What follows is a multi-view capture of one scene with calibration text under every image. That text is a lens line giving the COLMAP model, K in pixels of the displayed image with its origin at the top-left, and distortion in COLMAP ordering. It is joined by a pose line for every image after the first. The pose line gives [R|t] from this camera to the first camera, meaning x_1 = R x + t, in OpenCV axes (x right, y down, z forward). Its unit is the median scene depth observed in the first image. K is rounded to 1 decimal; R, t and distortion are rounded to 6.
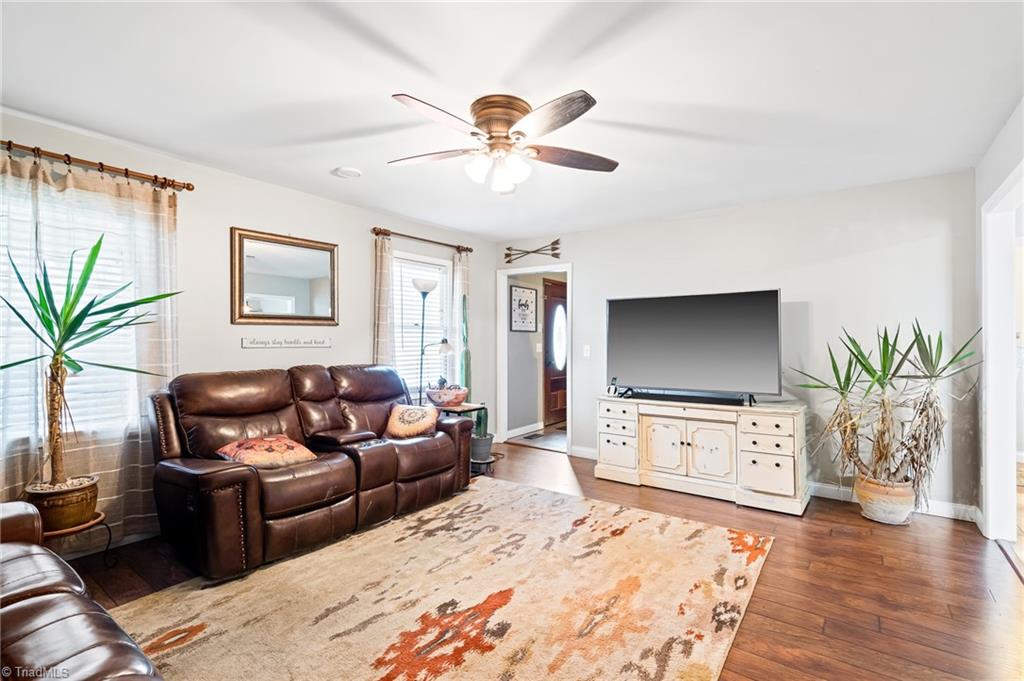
lens RADIAL K [[468.1, 0, 512.4], [0, 468.1, 342.2], [0, 0, 1]] dist [-0.002335, -0.000375]
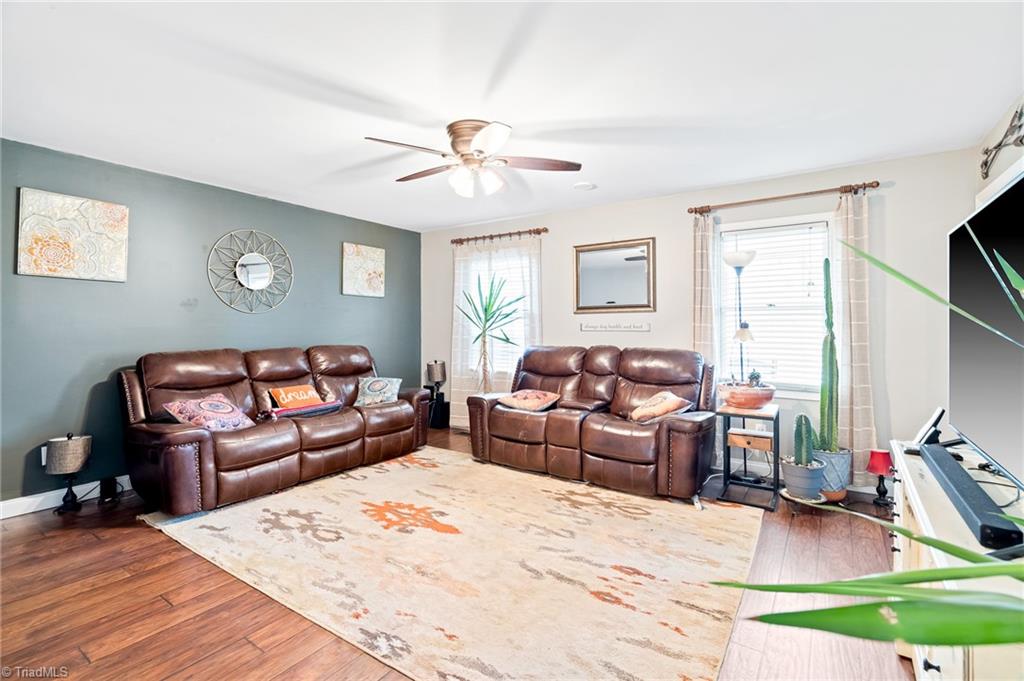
lens RADIAL K [[468.1, 0, 515.6], [0, 468.1, 323.5], [0, 0, 1]] dist [-0.002335, -0.000375]
pose [[0.051102, -0.007563, -0.998665, 0.925719], [-0.002676, 0.999967, -0.007709, 0.002572], [0.998690, 0.003066, 0.051080, 0.832091]]
